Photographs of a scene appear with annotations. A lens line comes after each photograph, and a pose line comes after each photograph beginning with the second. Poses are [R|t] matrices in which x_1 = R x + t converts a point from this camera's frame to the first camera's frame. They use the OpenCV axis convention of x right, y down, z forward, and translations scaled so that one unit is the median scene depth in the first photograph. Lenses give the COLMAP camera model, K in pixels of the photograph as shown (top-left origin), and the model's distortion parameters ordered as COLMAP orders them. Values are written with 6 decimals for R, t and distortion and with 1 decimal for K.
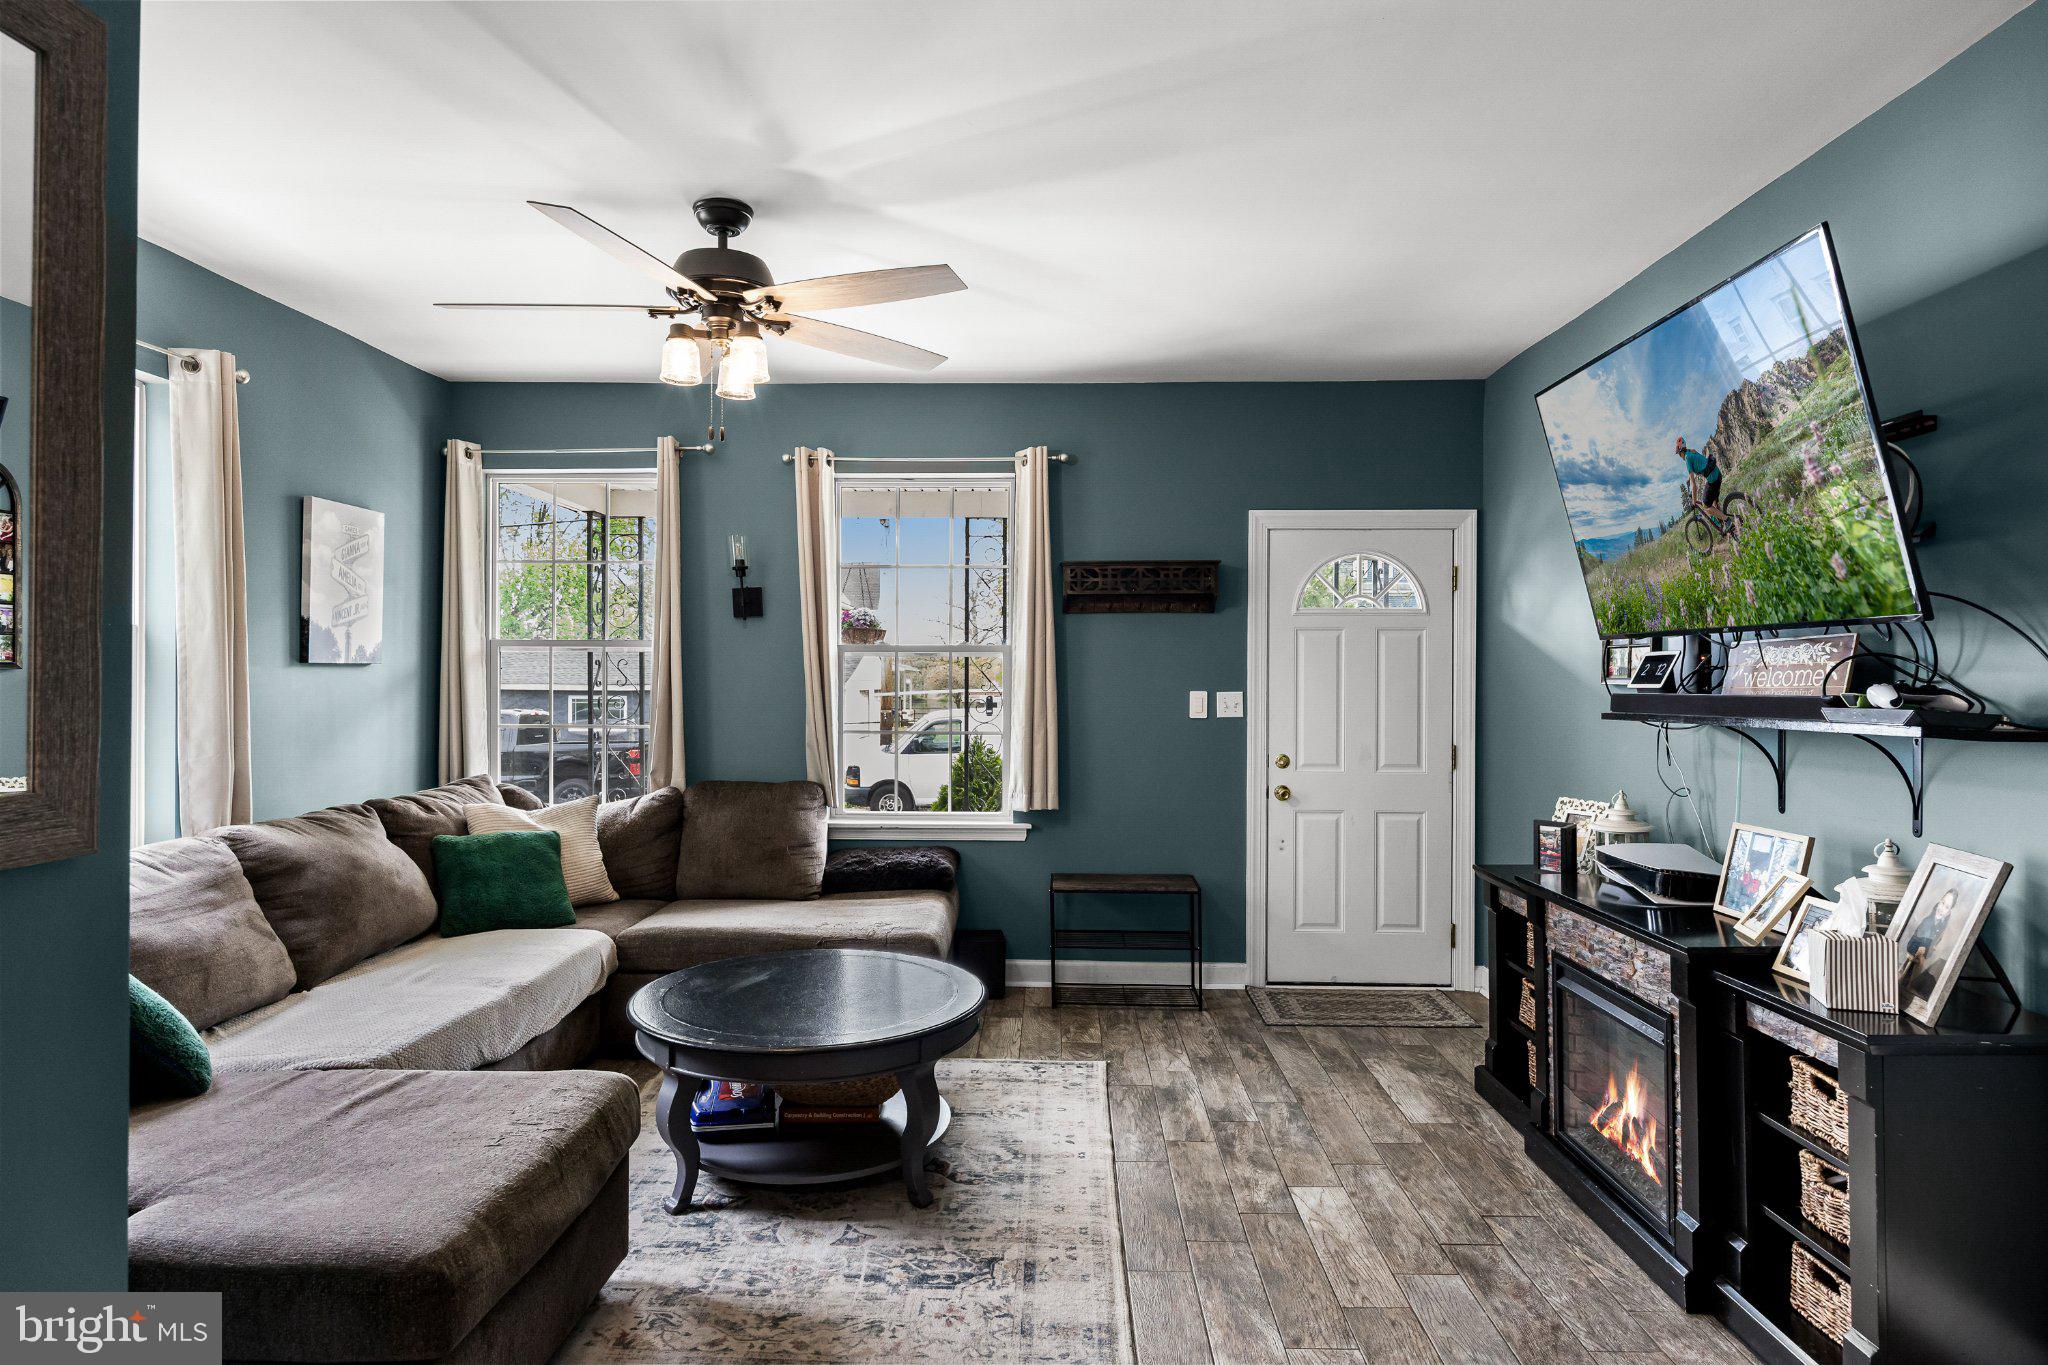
lens RADIAL K [[1153.8, 0, 1035.4], [0, 1153.8, 686.3], [0, 0, 1]] dist [-0.000834, -0.000873]
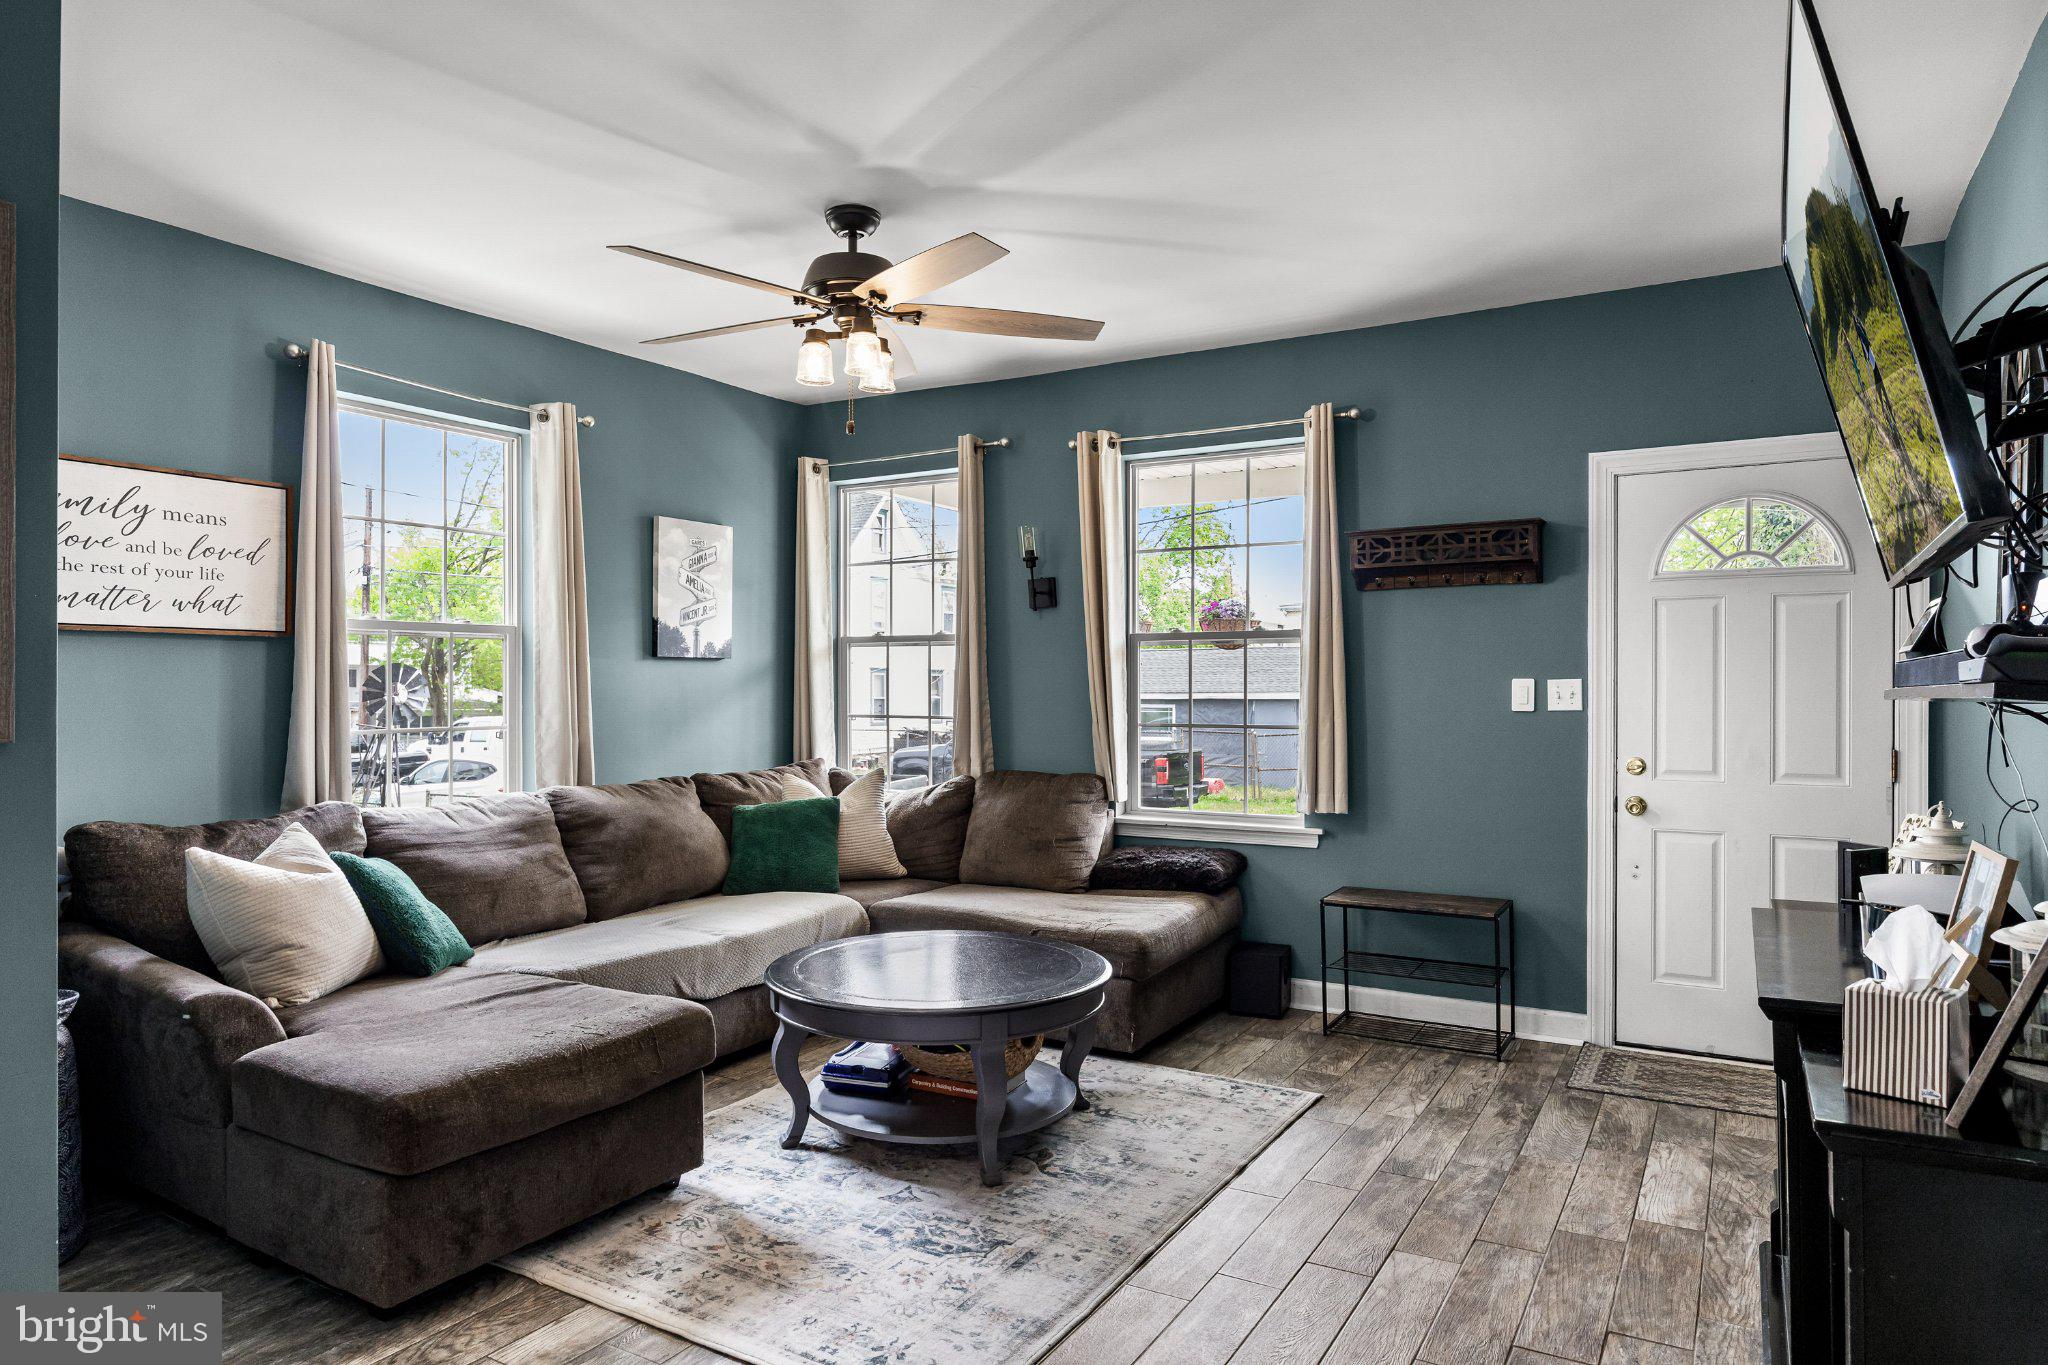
lens RADIAL K [[1258.7, 0, 1032.4], [0, 1258.7, 706.4], [0, 0, 1]] dist [-0.008567, 0.000285]
pose [[0.875284, 0.002725, -0.483602, 0.321653], [-0.000168, 0.999986, 0.005331, 0.023186], [0.483609, -0.004584, 0.875272, 0.051594]]
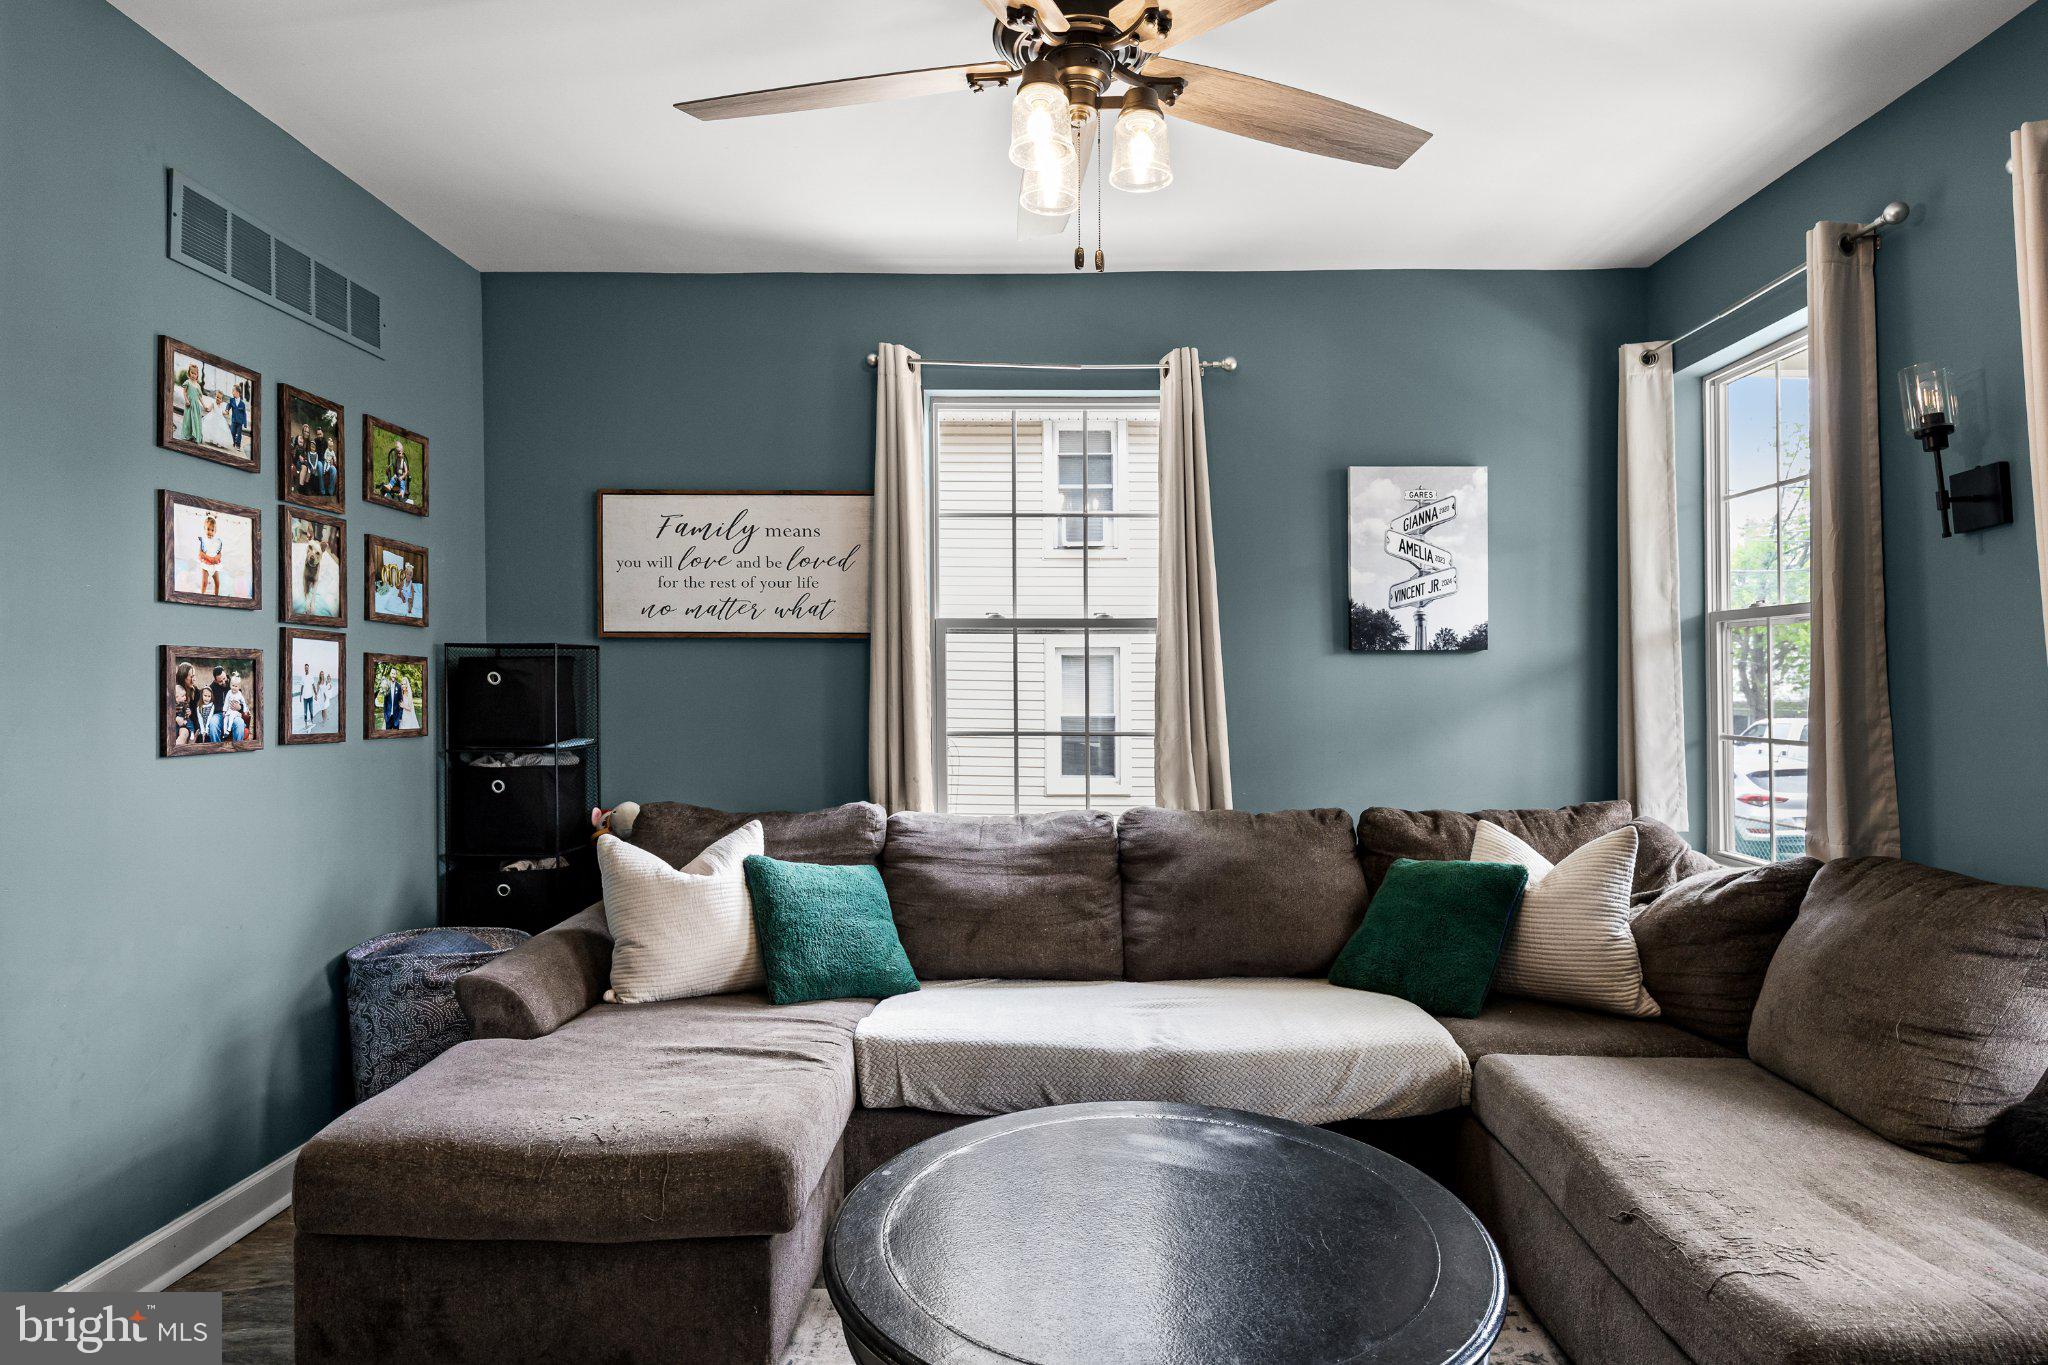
lens RADIAL K [[1153.8, 0, 1035.4], [0, 1153.8, 686.3], [0, 0, 1]] dist [-0.000834, -0.000873]
pose [[0.007768, -0.000492, -0.999970, 0.270371], [-0.013961, 0.999902, -0.000601, 0.012230], [0.999872, 0.013965, 0.007760, 0.717283]]
